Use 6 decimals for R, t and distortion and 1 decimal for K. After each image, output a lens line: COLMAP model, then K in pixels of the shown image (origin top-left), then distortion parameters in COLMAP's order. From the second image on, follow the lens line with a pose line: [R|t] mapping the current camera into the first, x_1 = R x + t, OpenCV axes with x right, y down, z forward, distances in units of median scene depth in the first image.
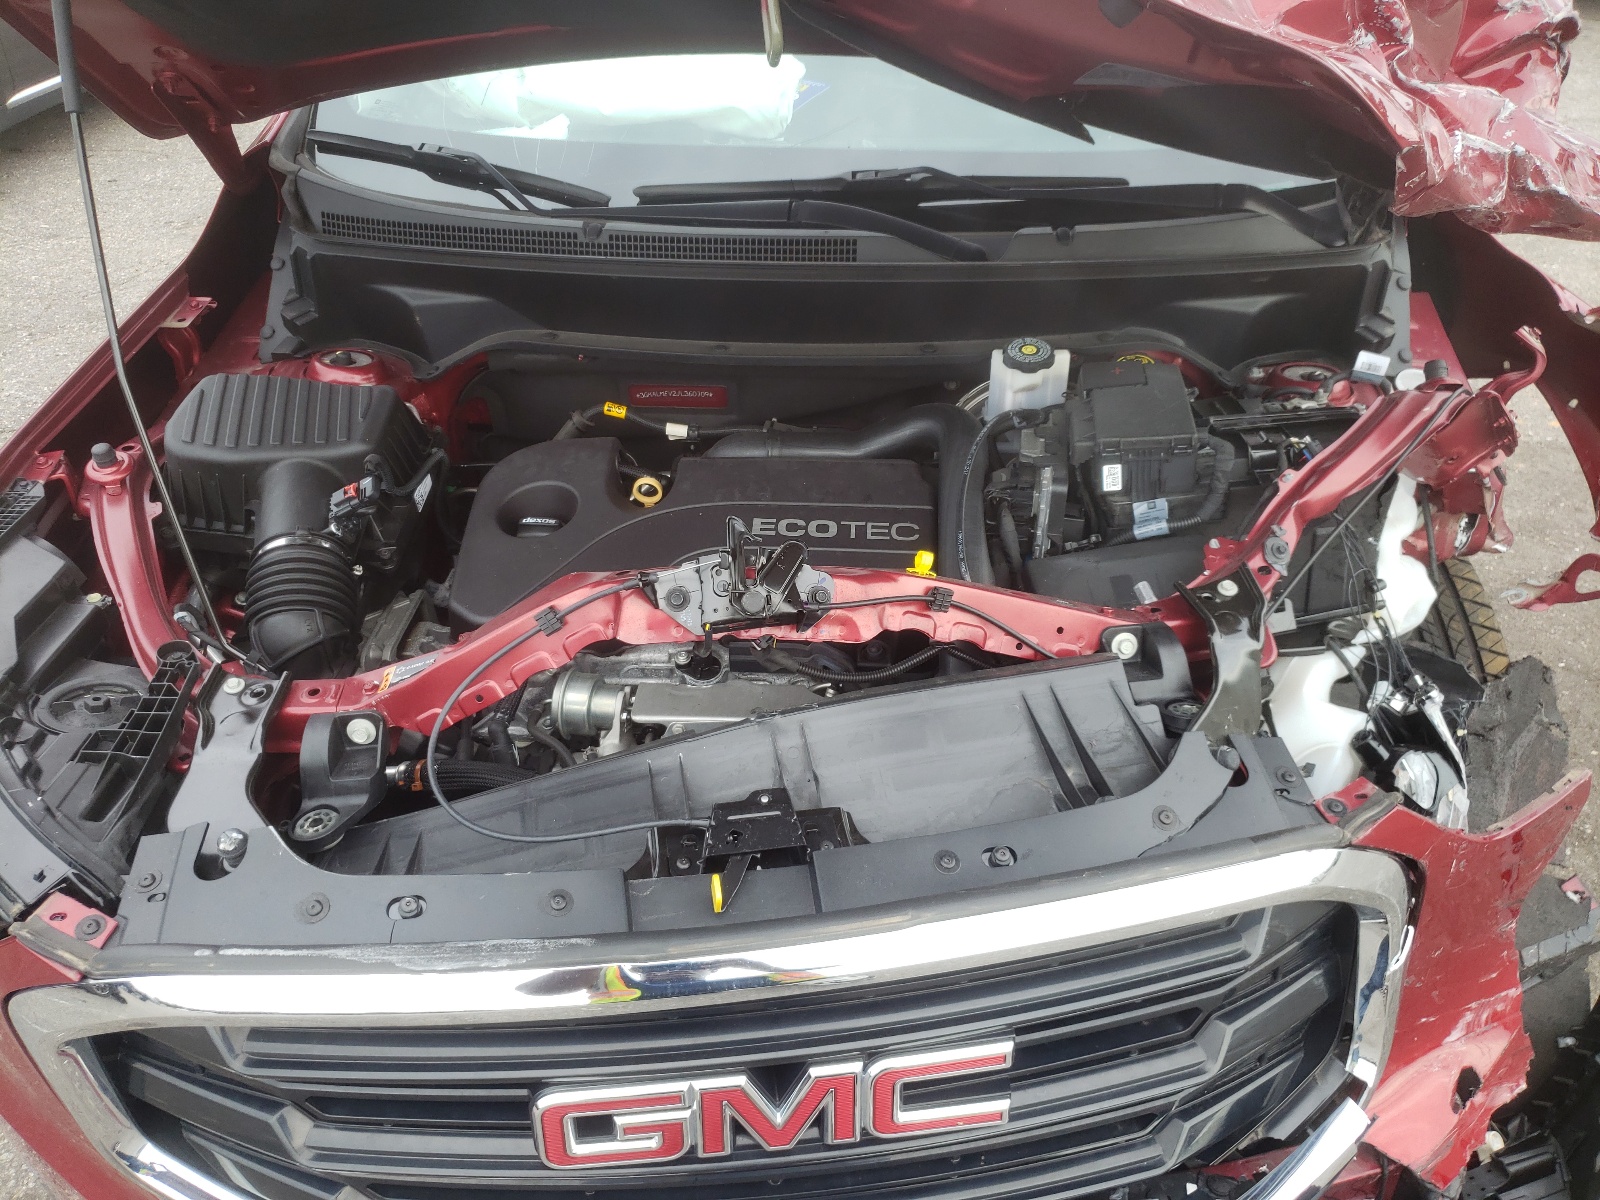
lens RADIAL K [[1347.5, 0, 794.9], [0, 1347.5, 595.9], [0, 0, 1]] dist [0.000026, 0.006437]
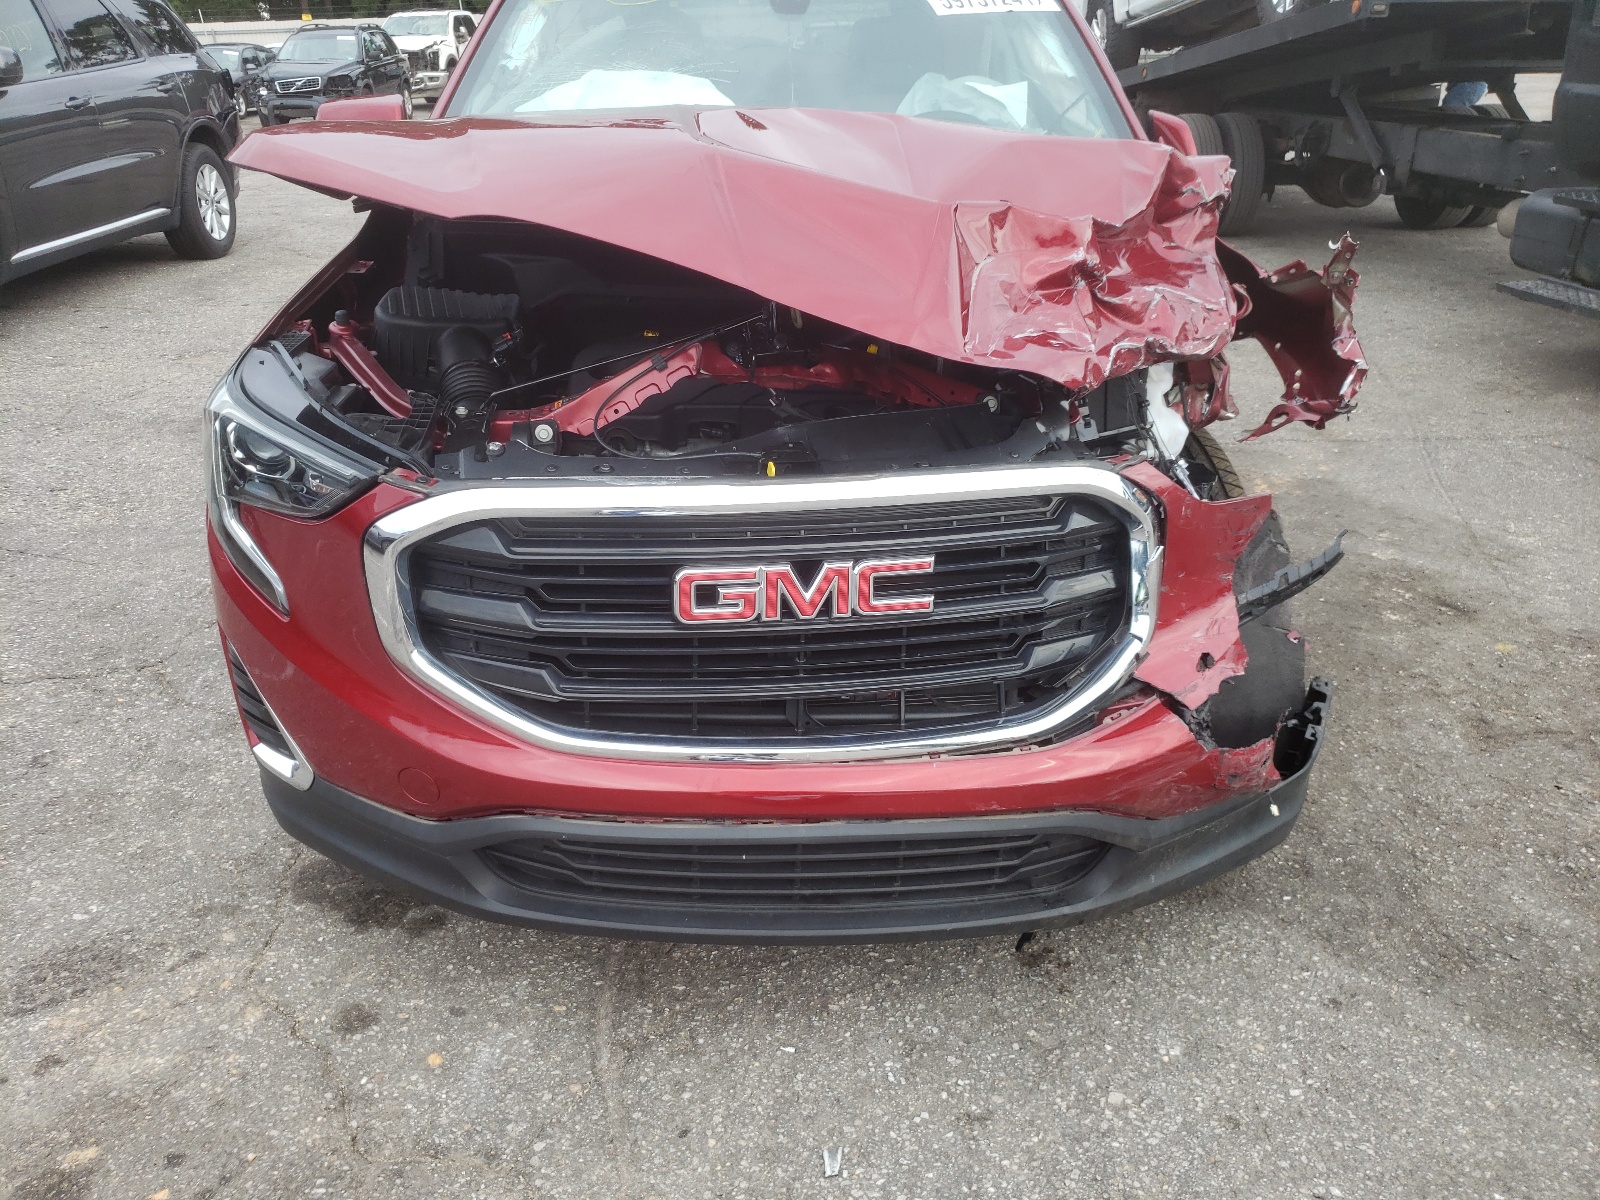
lens RADIAL K [[1347.5, 0, 807.0], [0, 1347.5, 612.2], [0, 0, 1]] dist [0.000026, 0.006437]
pose [[0.995876, -0.012079, 0.089918, -0.133338], [0.025347, 0.988674, -0.147920, 0.519582], [-0.087113, 0.149589, 0.984903, -0.578394]]
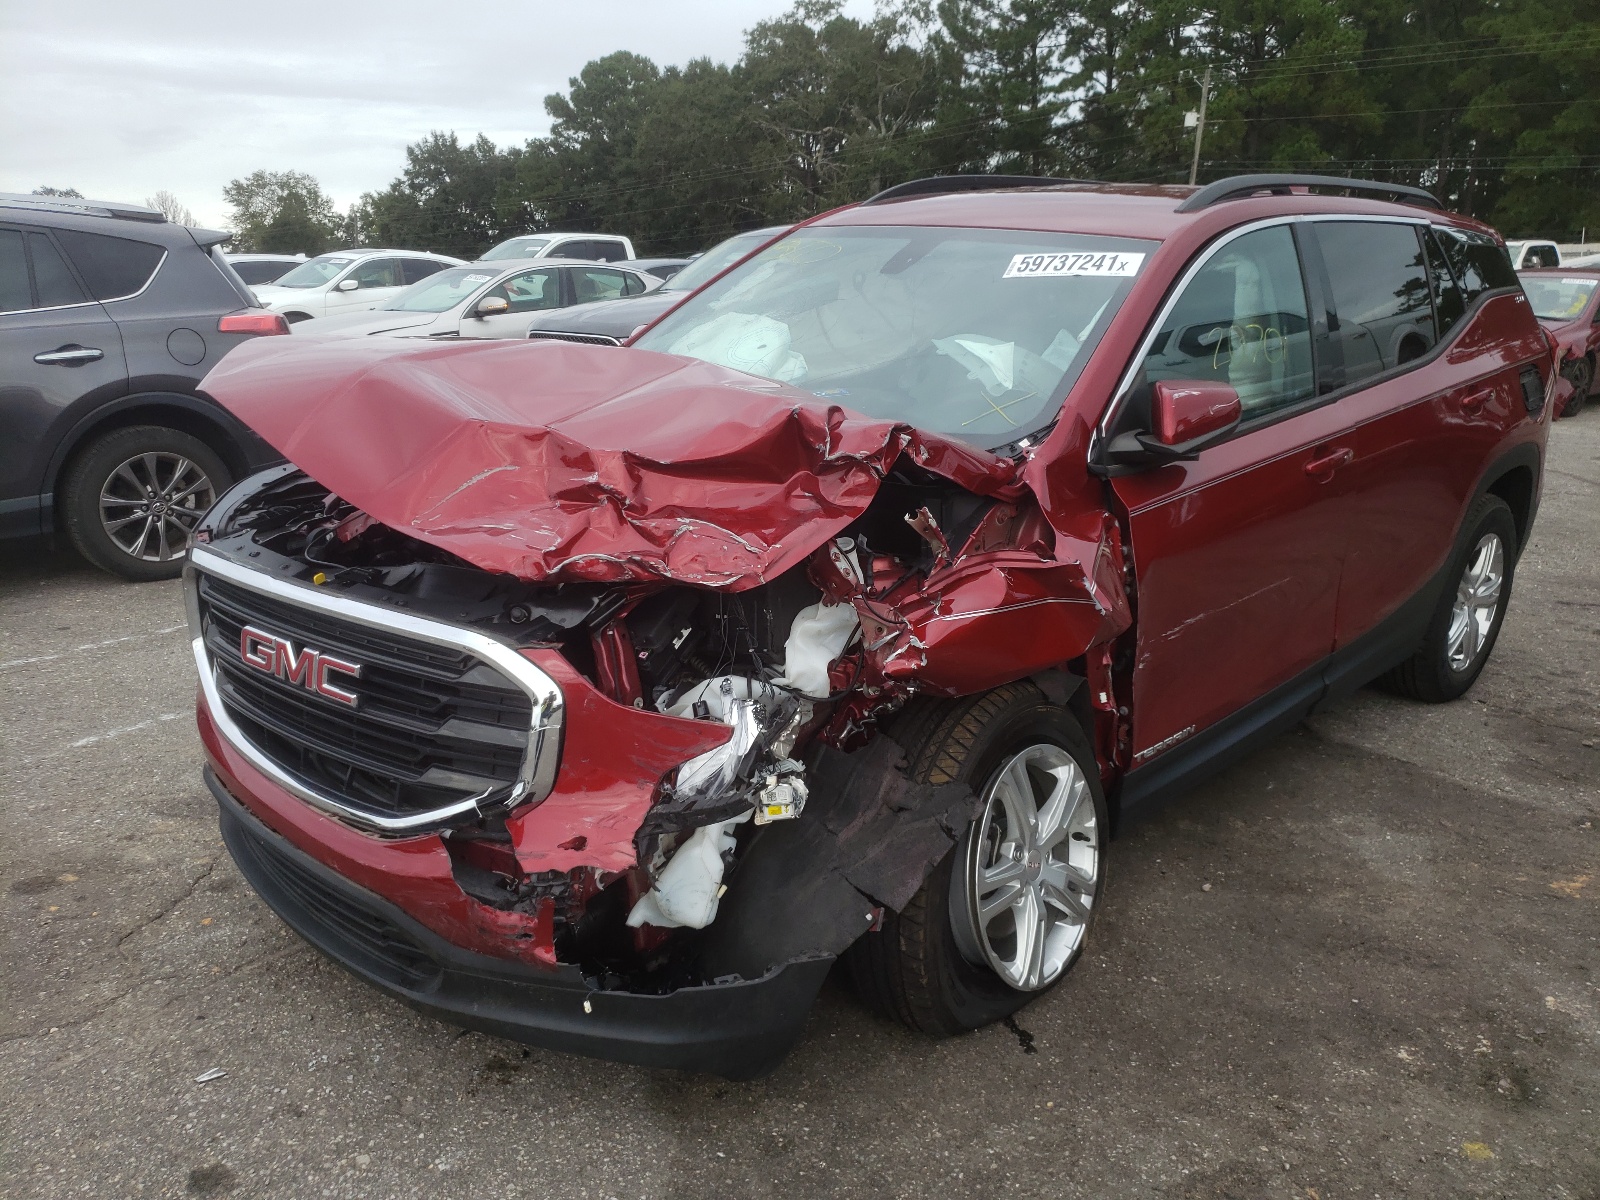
lens RADIAL K [[1347.5, 0, 806.6], [0, 1347.5, 597.4], [0, 0, 1]] dist [0.000026, 0.006437]
pose [[0.719708, 0.209833, -0.661808, 1.820148], [-0.399269, 0.904926, -0.147285, 0.196164], [0.567982, 0.370242, 0.735063, -0.277426]]
